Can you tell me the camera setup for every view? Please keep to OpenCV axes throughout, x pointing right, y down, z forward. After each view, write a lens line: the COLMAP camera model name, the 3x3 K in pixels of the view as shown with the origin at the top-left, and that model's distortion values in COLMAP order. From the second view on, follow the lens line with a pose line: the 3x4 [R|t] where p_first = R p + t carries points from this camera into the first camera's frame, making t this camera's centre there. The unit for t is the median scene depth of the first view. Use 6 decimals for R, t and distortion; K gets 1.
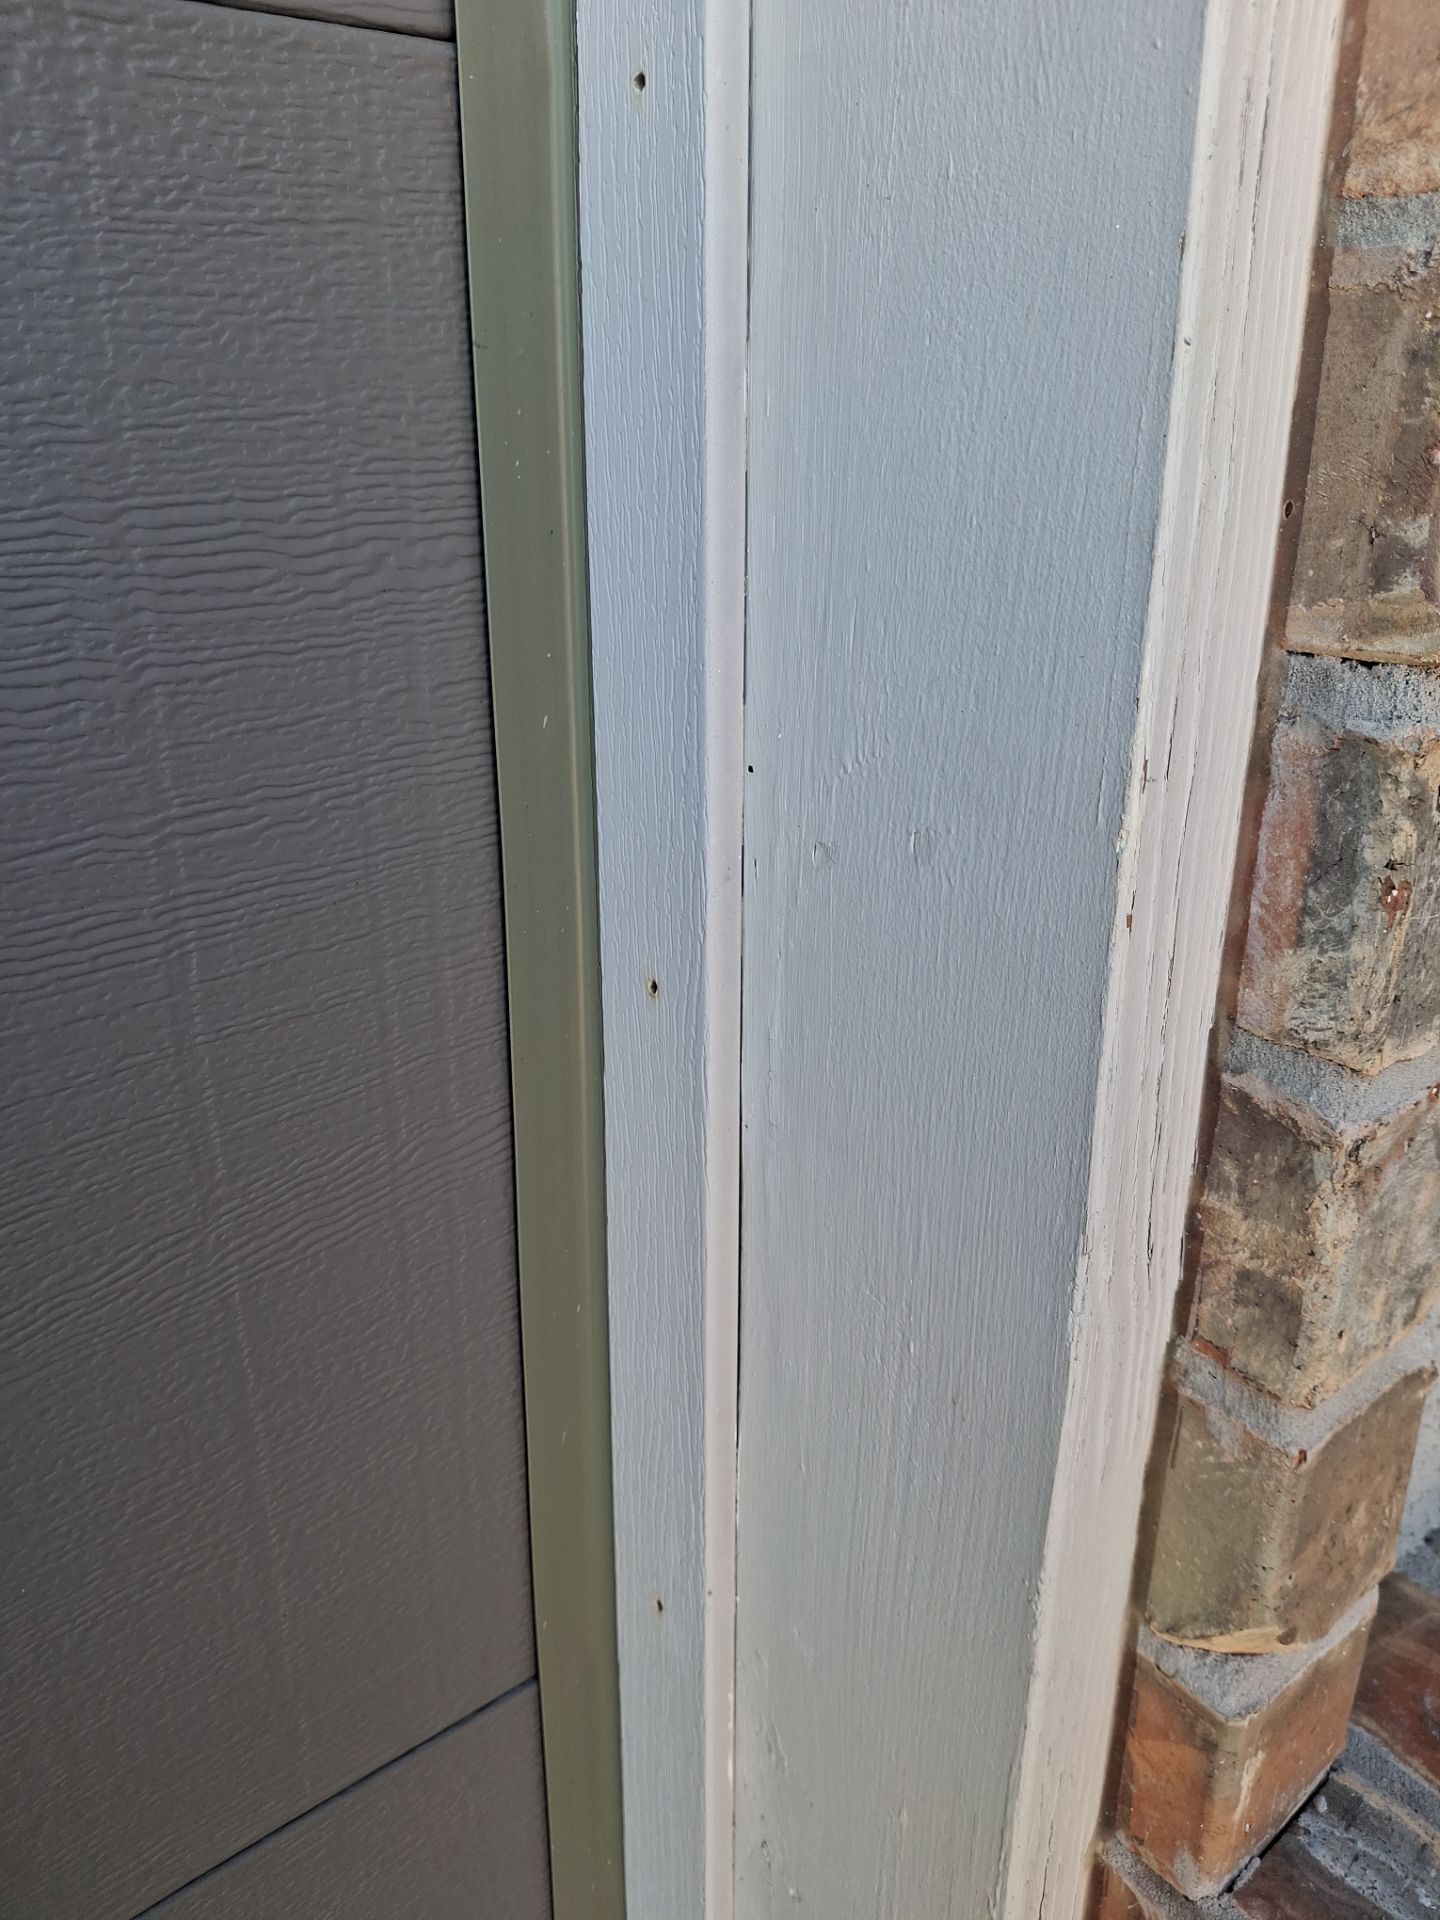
lens RADIAL K [[1486.7, 0, 724.3], [0, 1486.7, 966.9], [0, 0, 1]] dist [-0.010051, -0.006129]
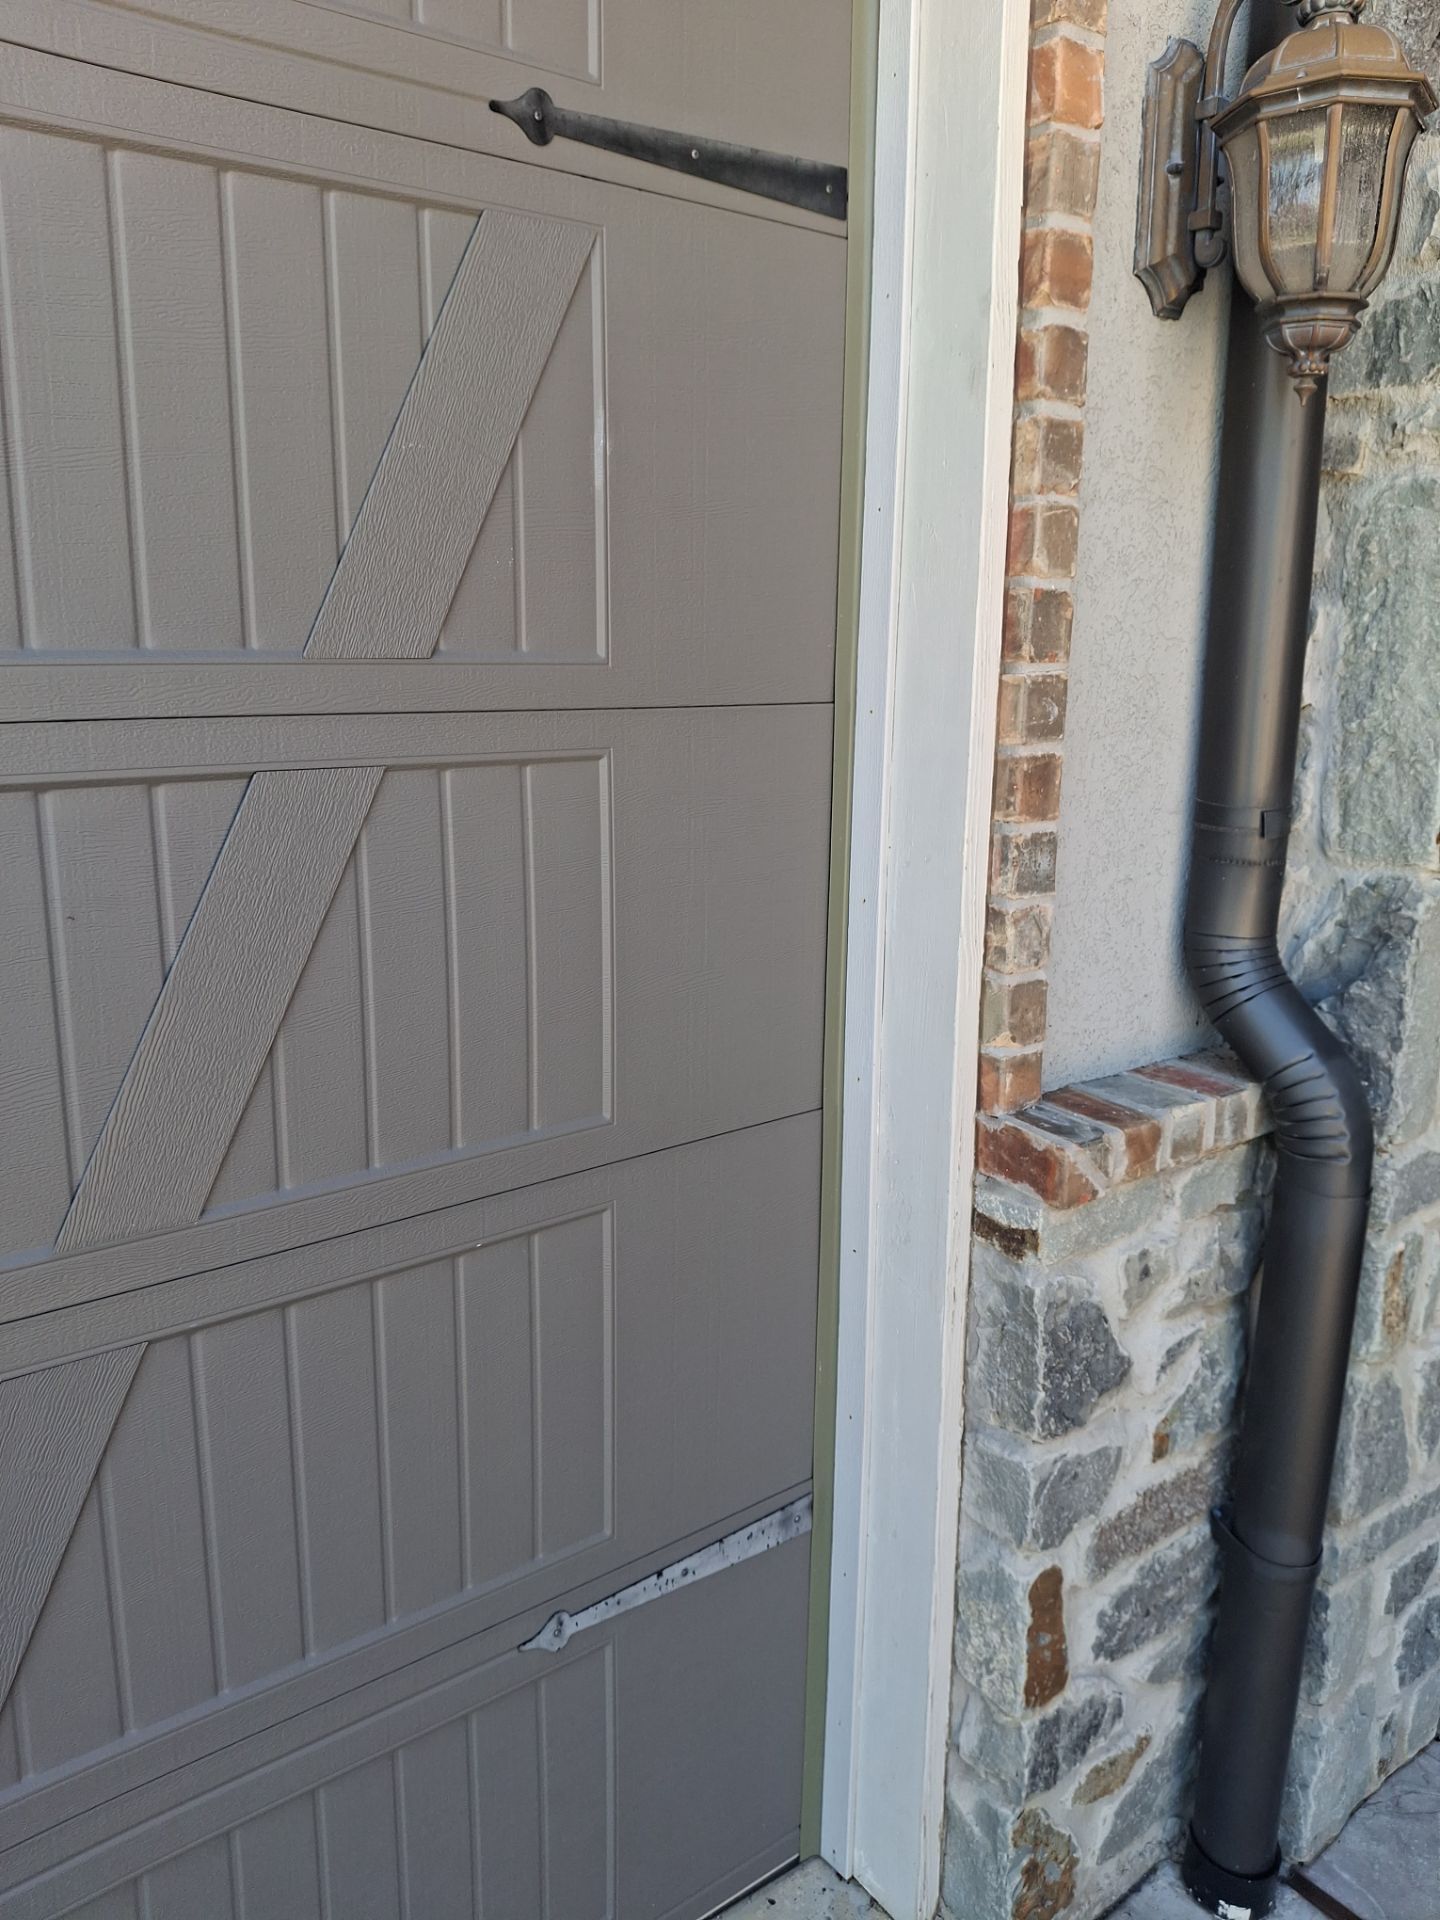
lens RADIAL K [[1486.7, 0, 713.9], [0, 1486.7, 957.9], [0, 0, 1]] dist [-0.010051, -0.006129]
pose [[0.999946, 0.006043, -0.008505, -0.521437], [-0.007319, 0.987244, -0.159045, 1.006335], [0.007436, 0.159098, 0.987235, -3.742735]]
